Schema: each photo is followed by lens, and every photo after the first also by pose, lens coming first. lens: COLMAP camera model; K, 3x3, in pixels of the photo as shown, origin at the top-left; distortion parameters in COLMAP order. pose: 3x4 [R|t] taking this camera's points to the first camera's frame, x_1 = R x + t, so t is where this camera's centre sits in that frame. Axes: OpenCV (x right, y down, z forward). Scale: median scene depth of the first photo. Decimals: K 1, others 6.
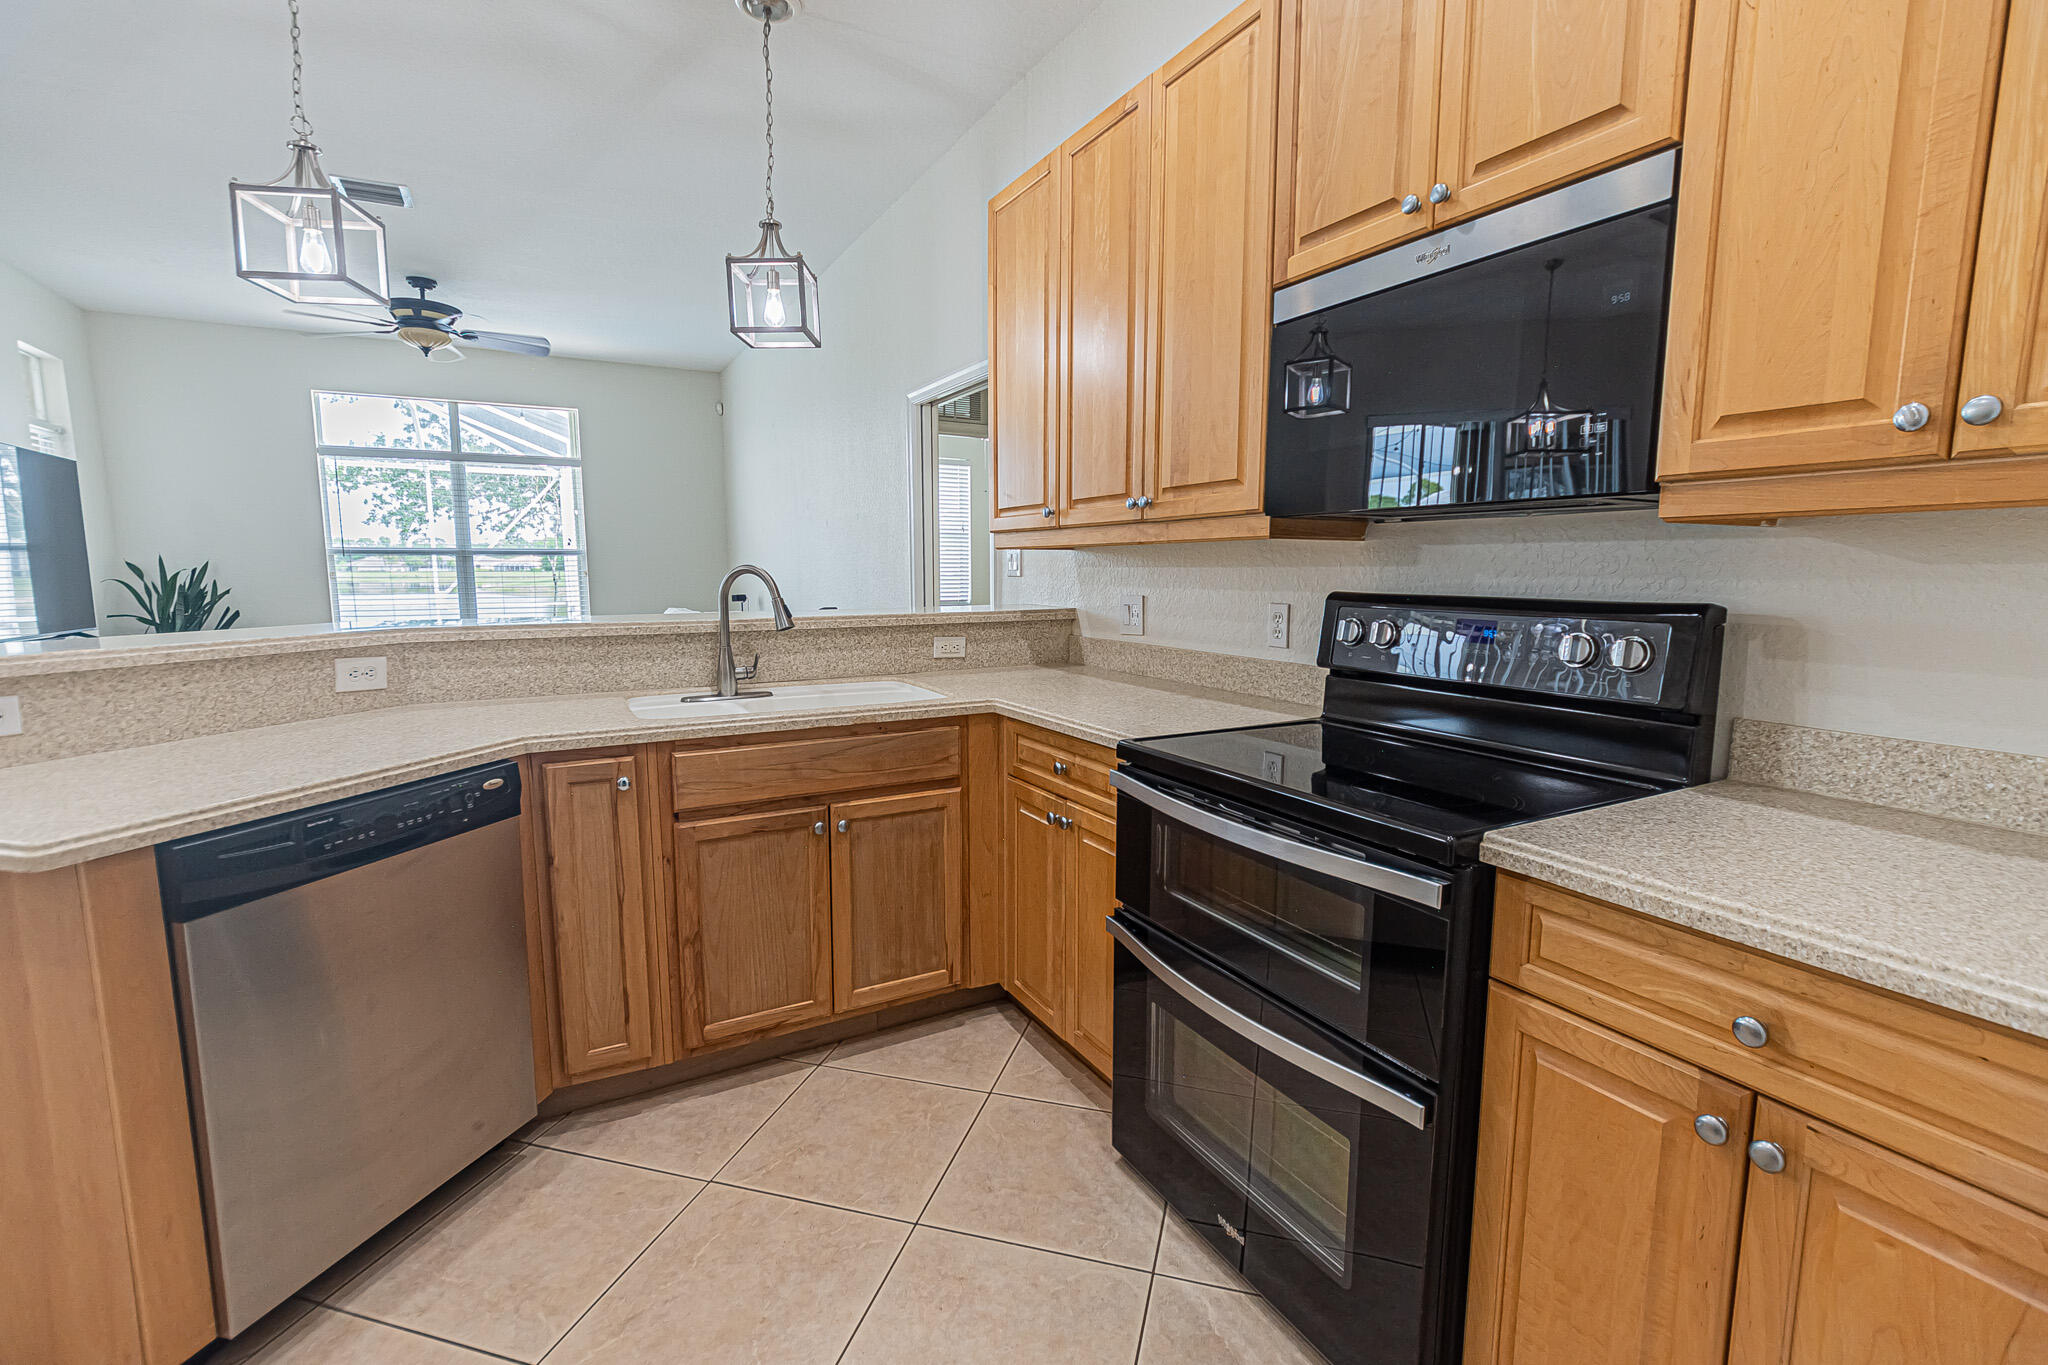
lens RADIAL K [[902.4, 0, 1034.7], [0, 902.4, 684.3], [0, 0, 1]] dist [-0.000880, -0.001984]
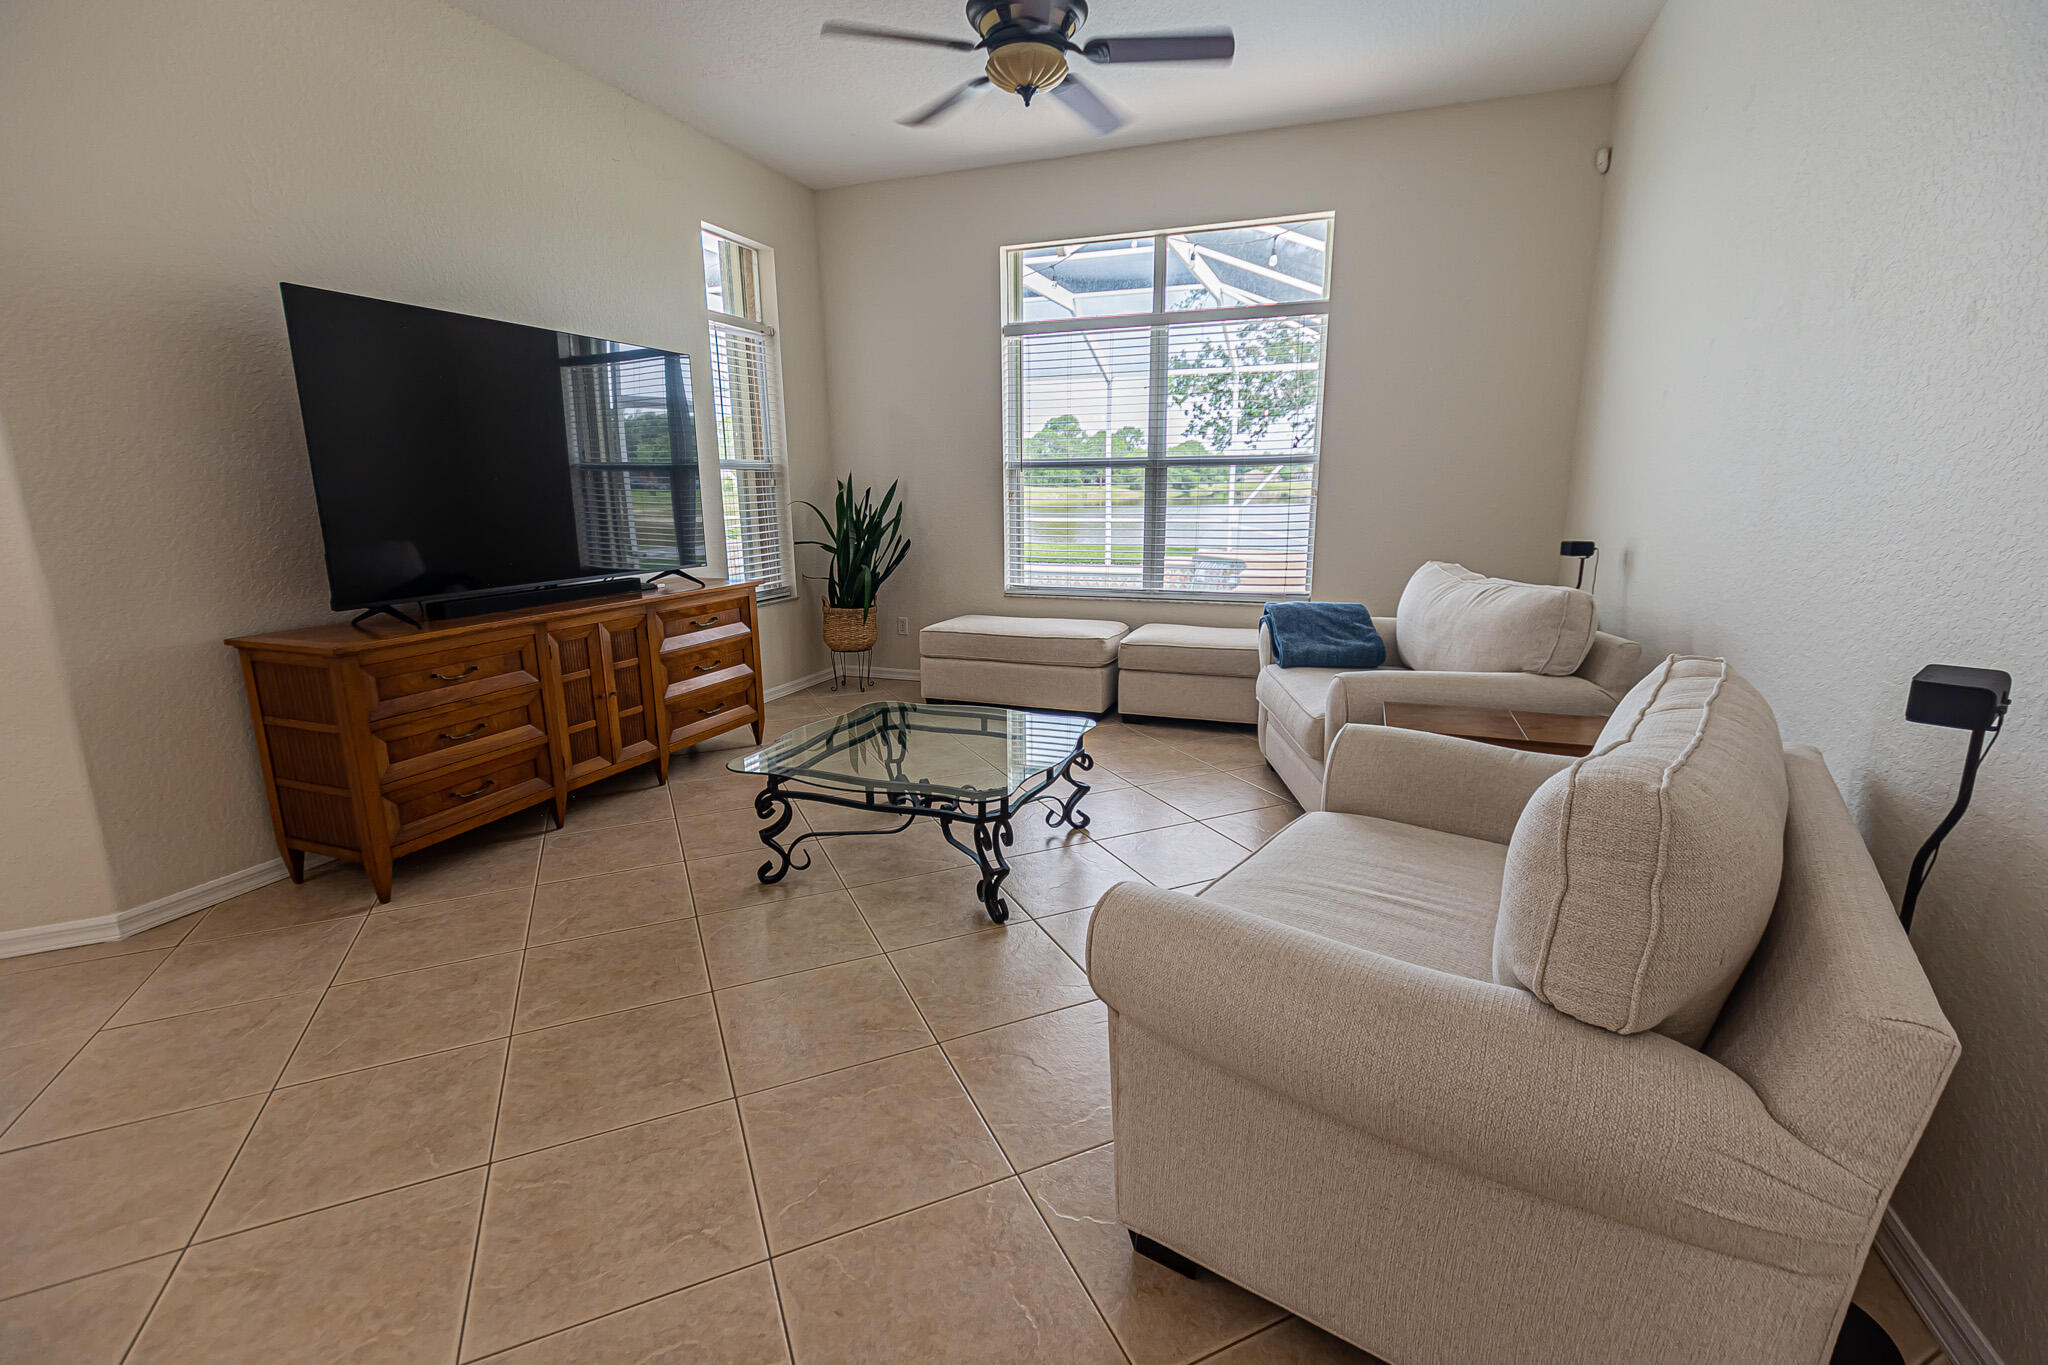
lens RADIAL K [[902.4, 0, 1038.4], [0, 902.4, 684.2], [0, 0, 1]] dist [-0.000880, -0.001984]
pose [[0.648904, 0.163238, -0.743154, -0.151940], [-0.090817, 0.986349, 0.137358, -0.067307], [0.755431, -0.021642, 0.654871, 0.486243]]
